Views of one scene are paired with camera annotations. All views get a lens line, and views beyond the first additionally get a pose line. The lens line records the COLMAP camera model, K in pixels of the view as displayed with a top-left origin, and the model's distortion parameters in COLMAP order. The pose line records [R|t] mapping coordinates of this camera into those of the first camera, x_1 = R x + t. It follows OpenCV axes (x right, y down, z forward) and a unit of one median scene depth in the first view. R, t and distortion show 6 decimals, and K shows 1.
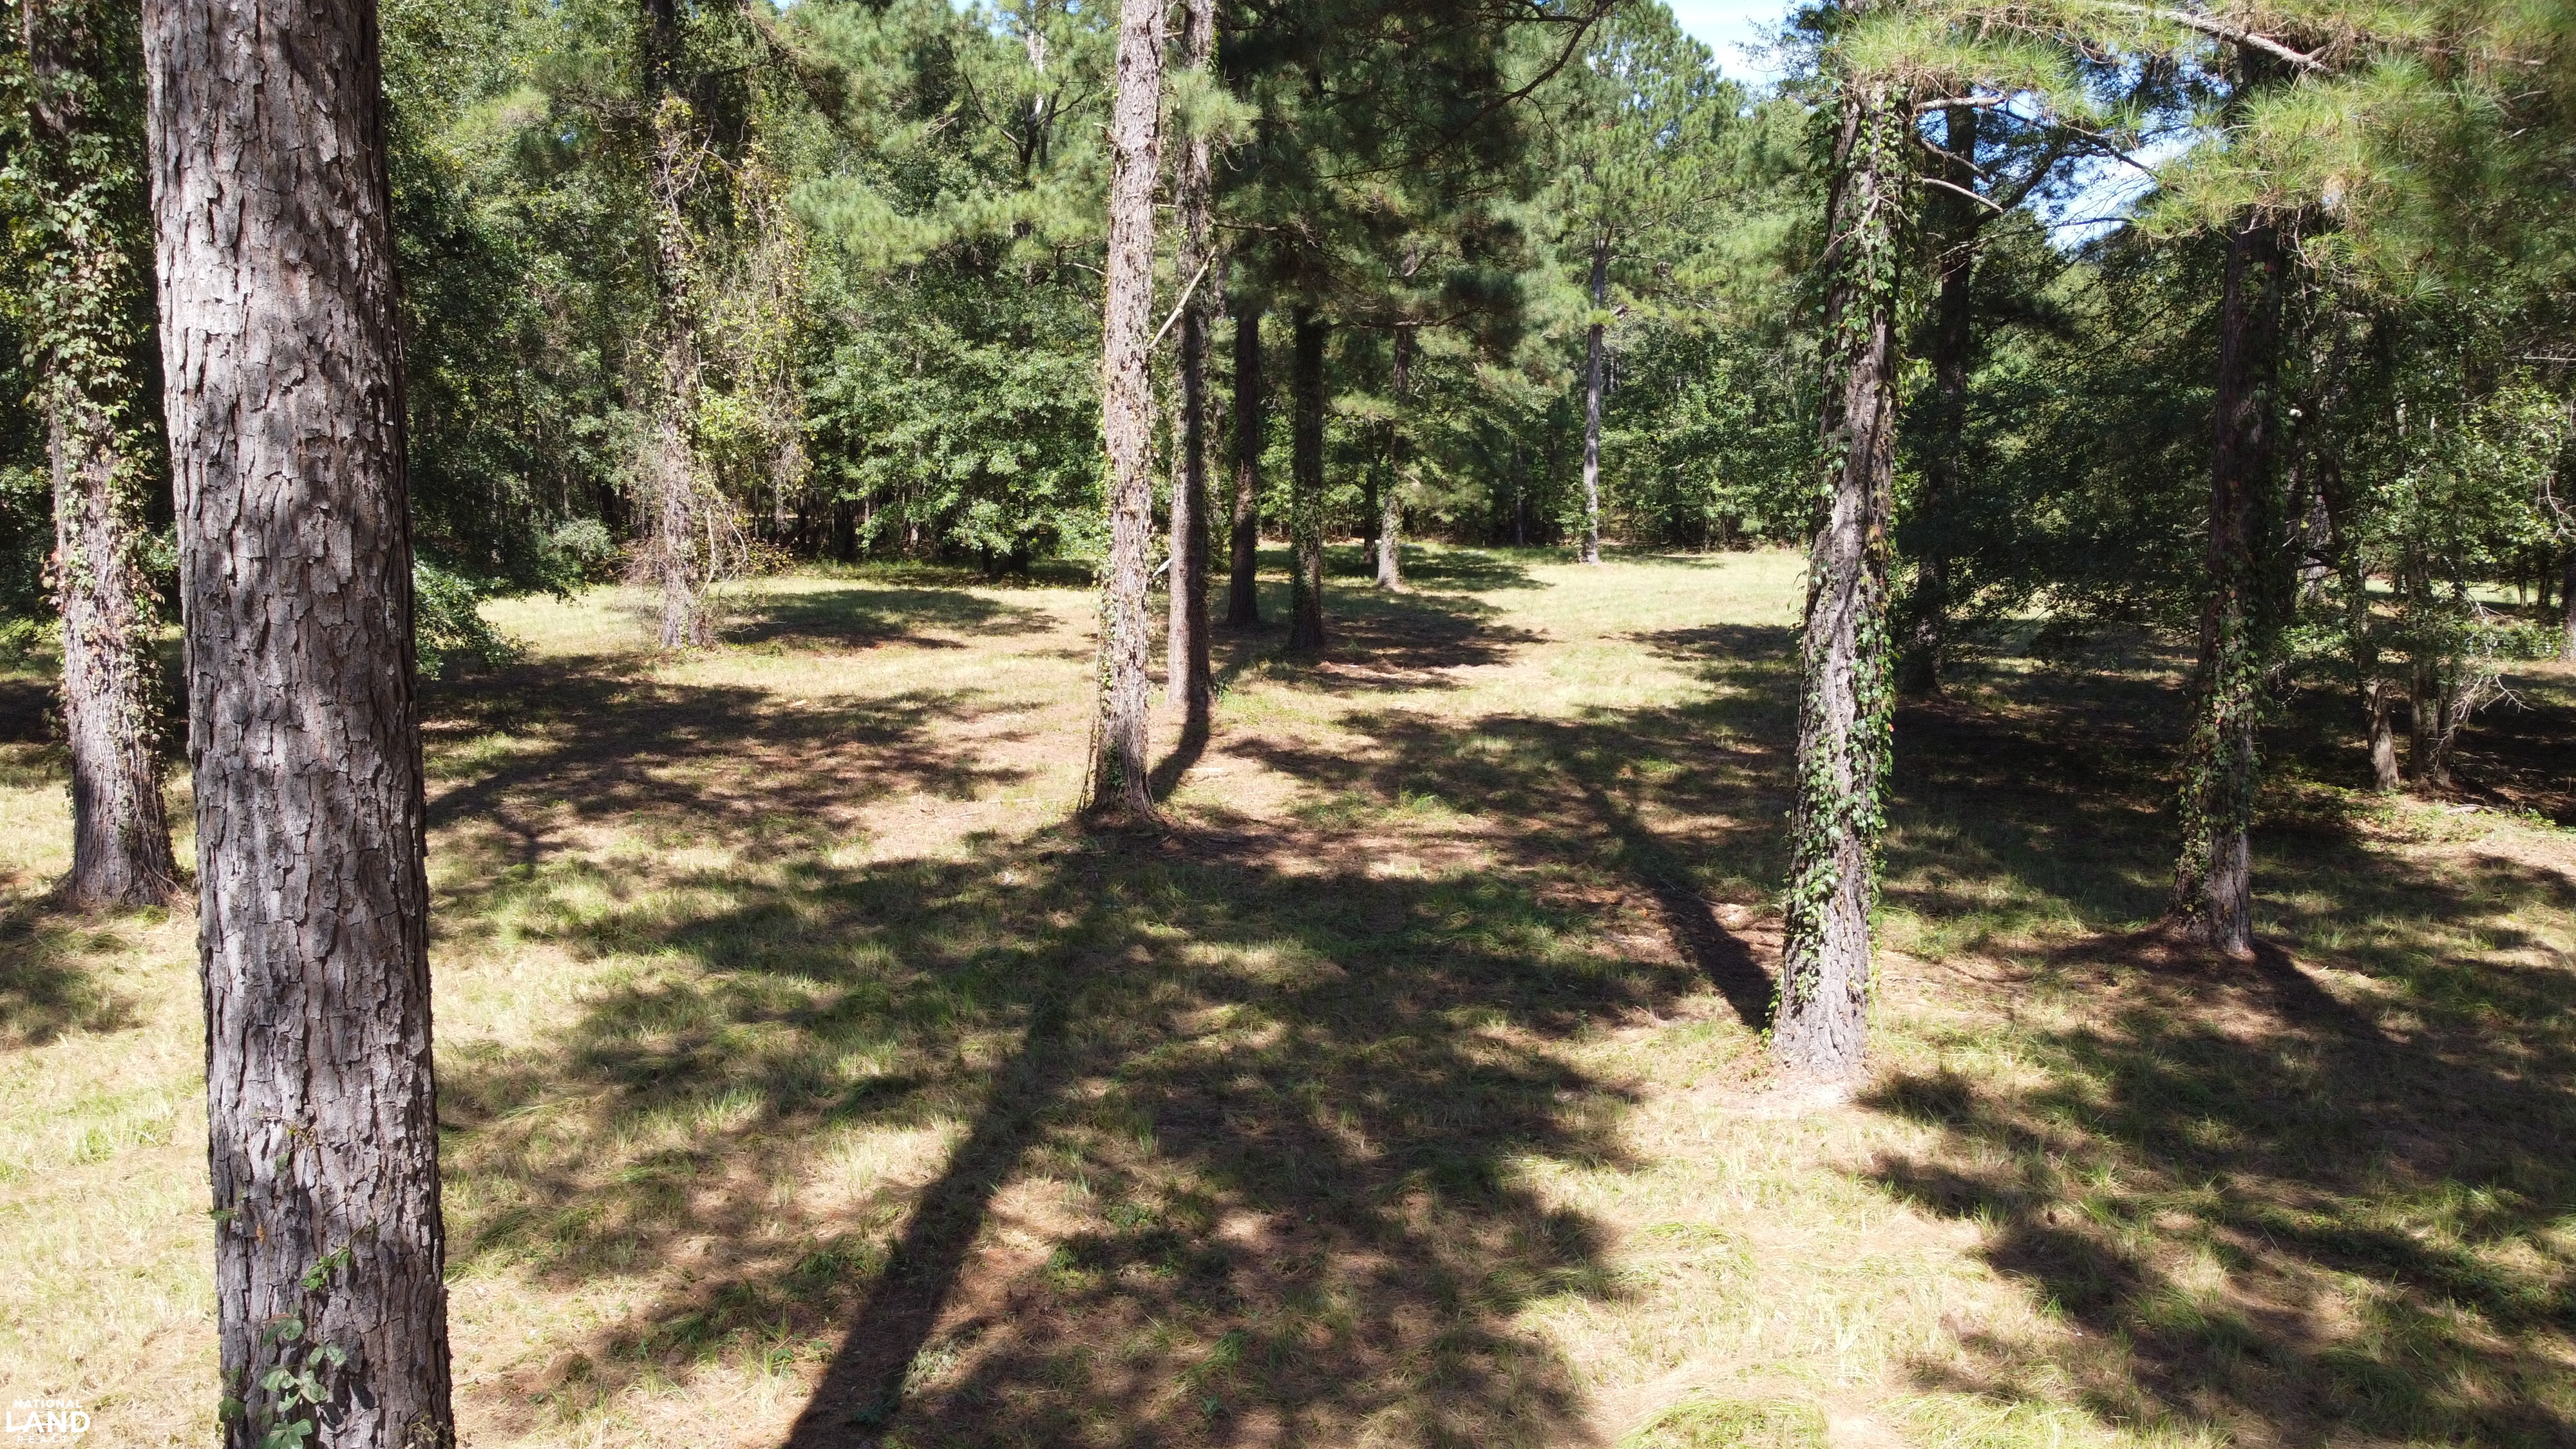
lens RADIAL K [[1955.1, 0, 1286.4], [0, 1955.1, 720.3], [0, 0, 1]] dist [-0.004983, -0.002004]
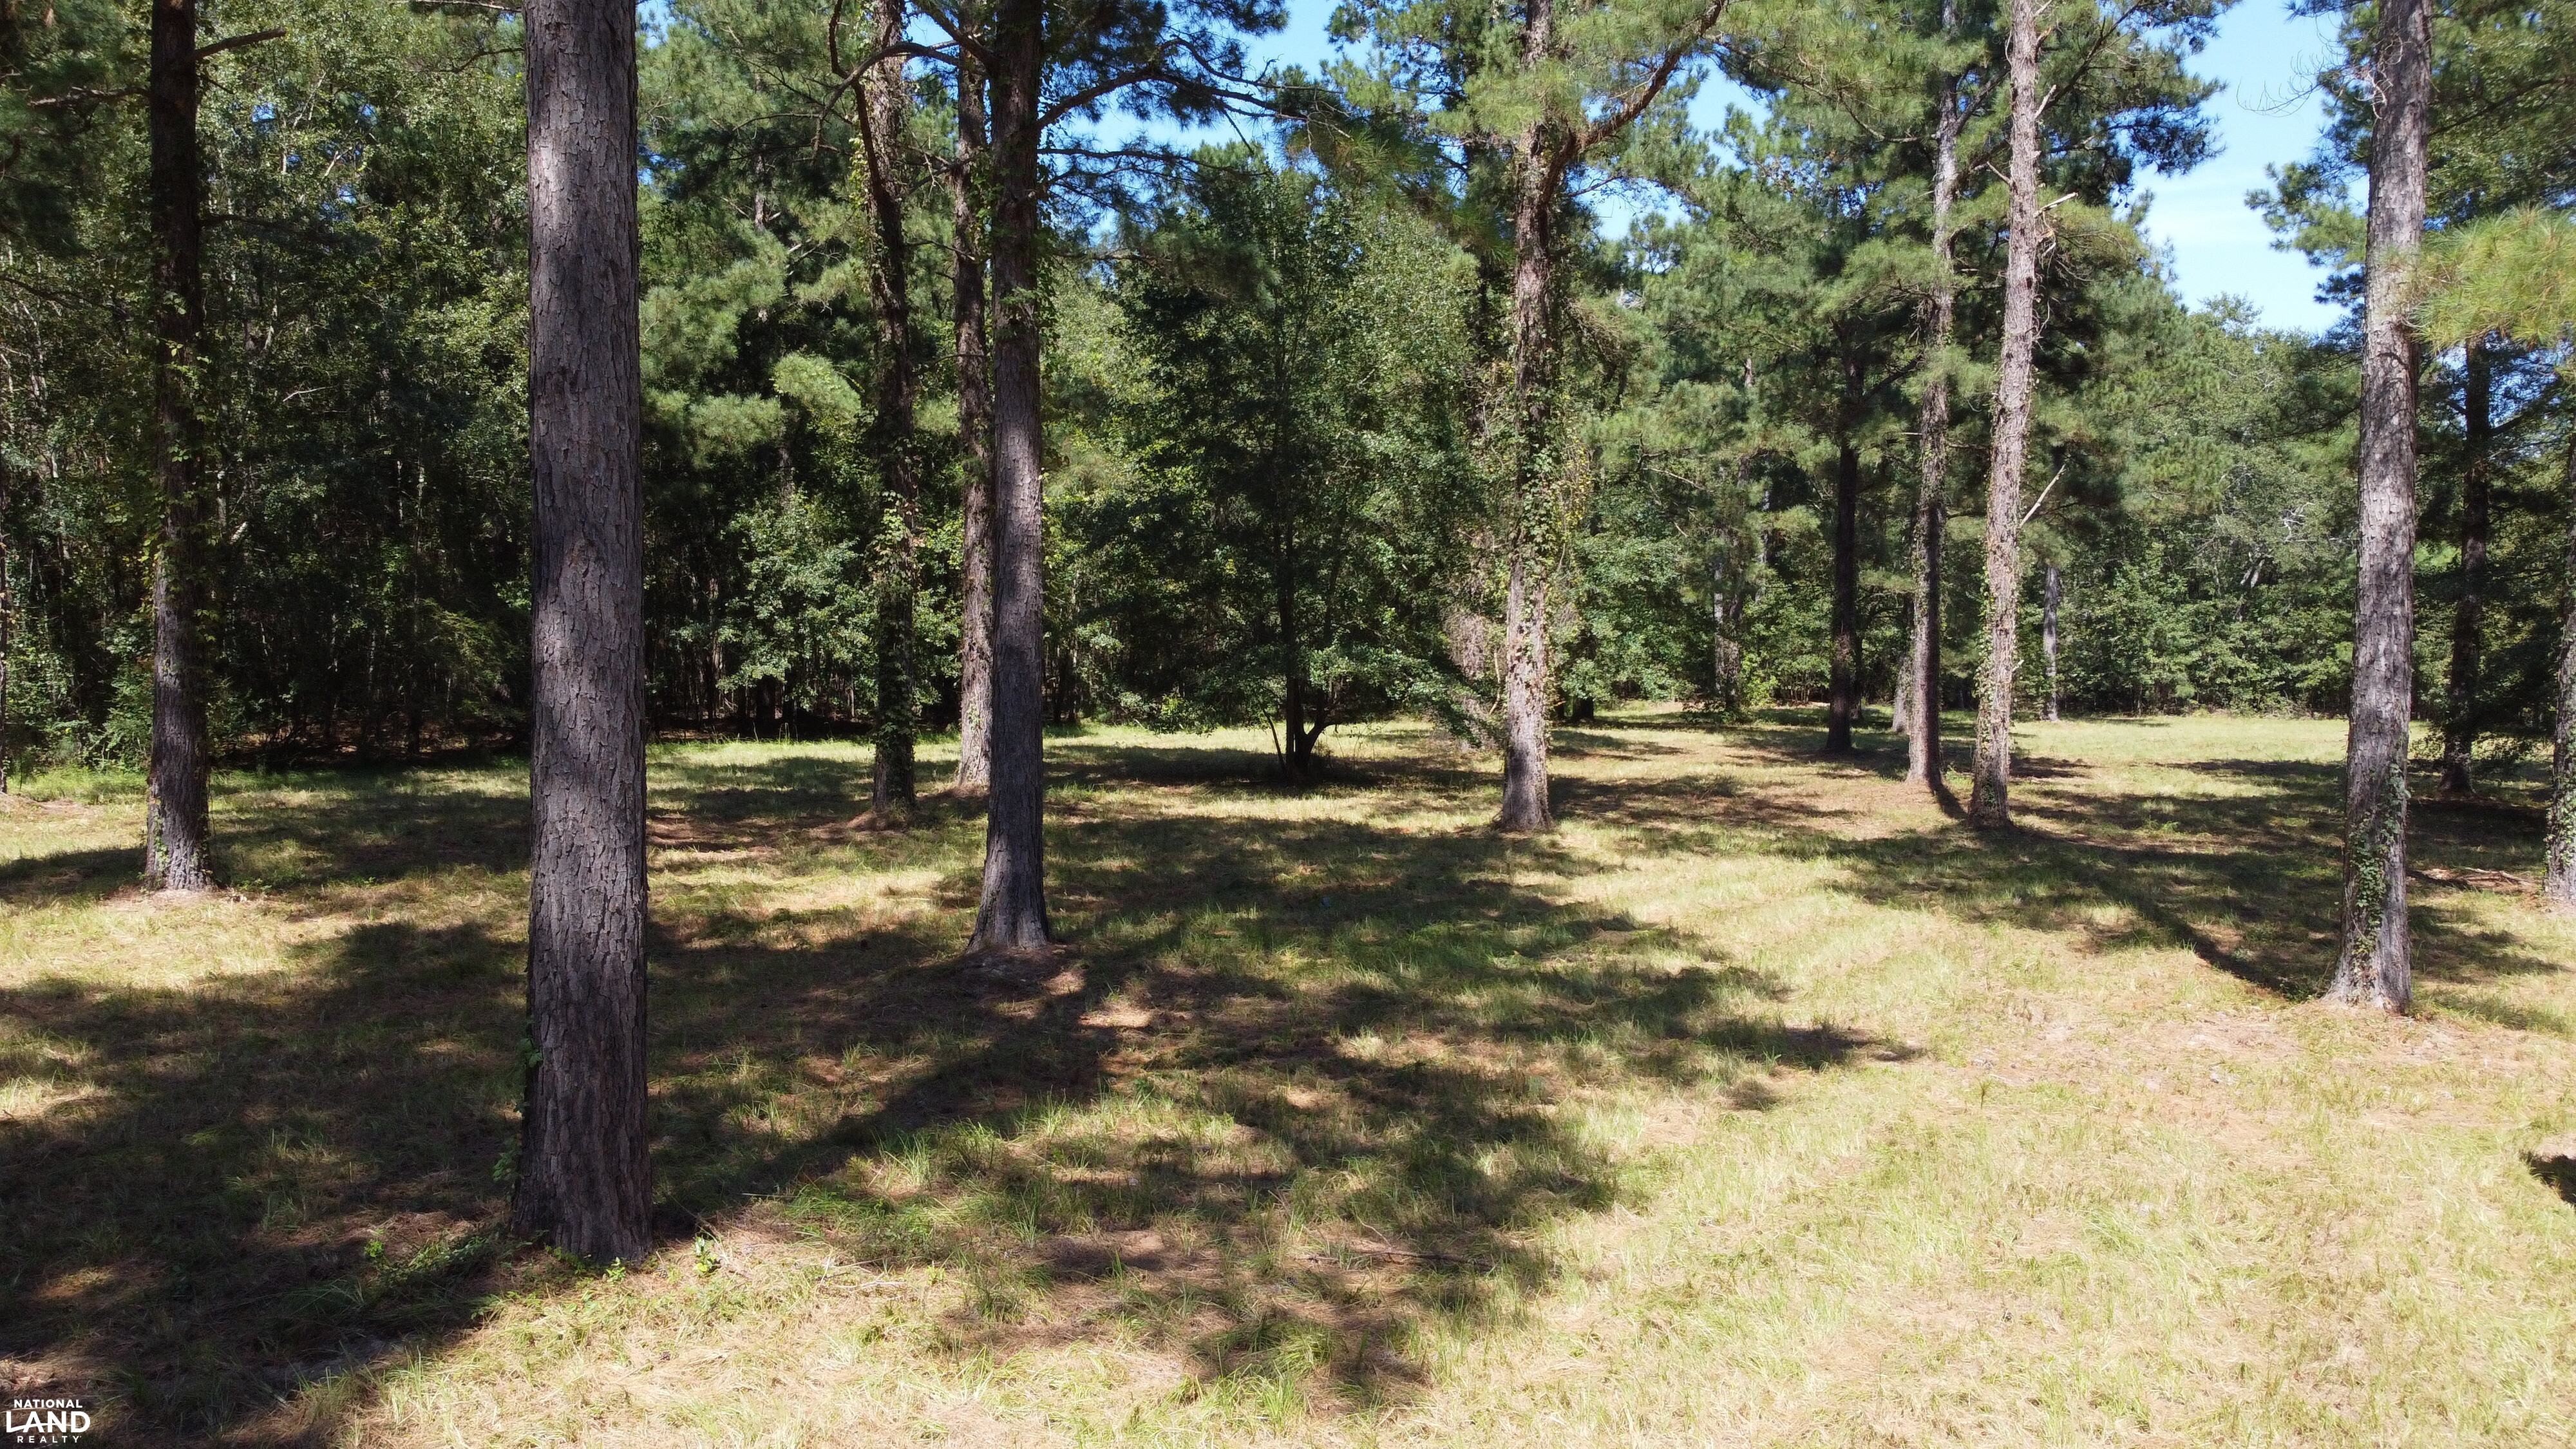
lens RADIAL K [[1955.1, 0, 1291.5], [0, 1955.1, 712.6], [0, 0, 1]] dist [-0.004983, -0.002004]
pose [[0.989787, 0.003891, -0.142498, -0.147839], [-0.018329, 0.994804, -0.100146, 0.045214], [0.141368, 0.101735, 0.984716, -0.223335]]
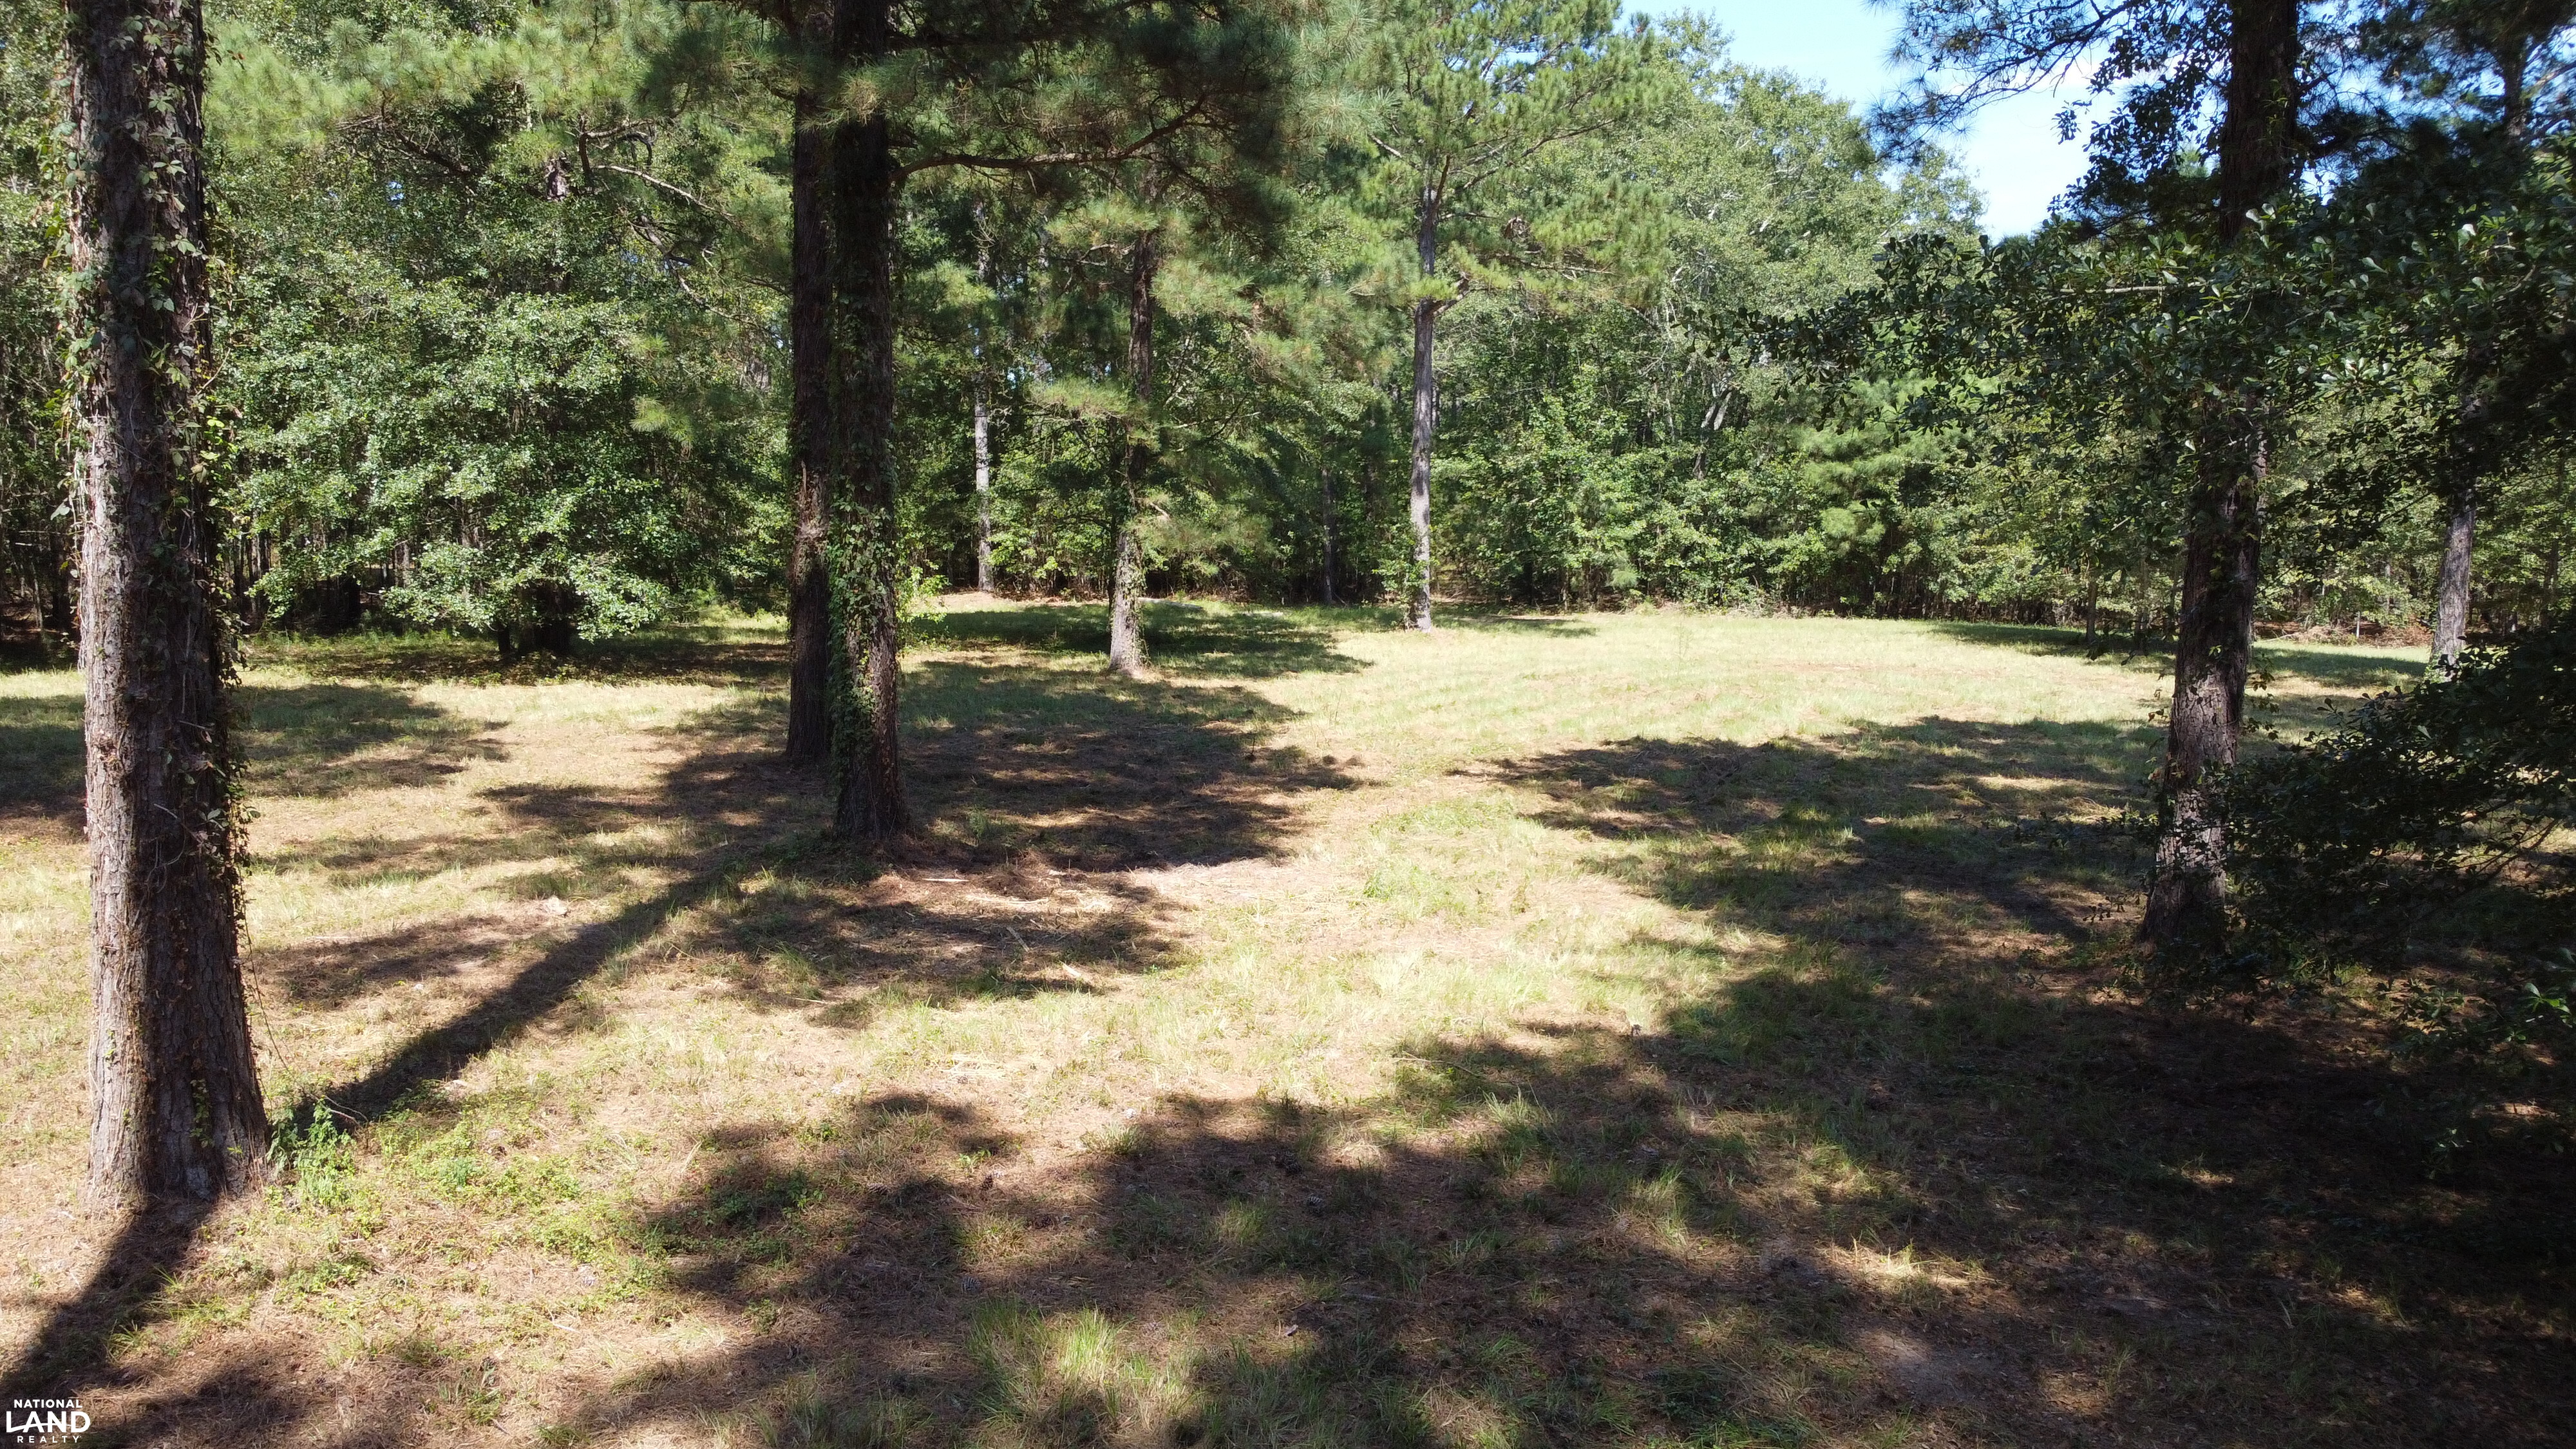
lens RADIAL K [[1955.1, 0, 1283.6], [0, 1955.1, 730.2], [0, 0, 1]] dist [-0.004983, -0.002004]
pose [[0.996018, -0.007485, 0.088833, 0.047166], [0.009268, 0.999763, -0.019675, -0.035236], [-0.088665, 0.020420, 0.995852, 0.335457]]
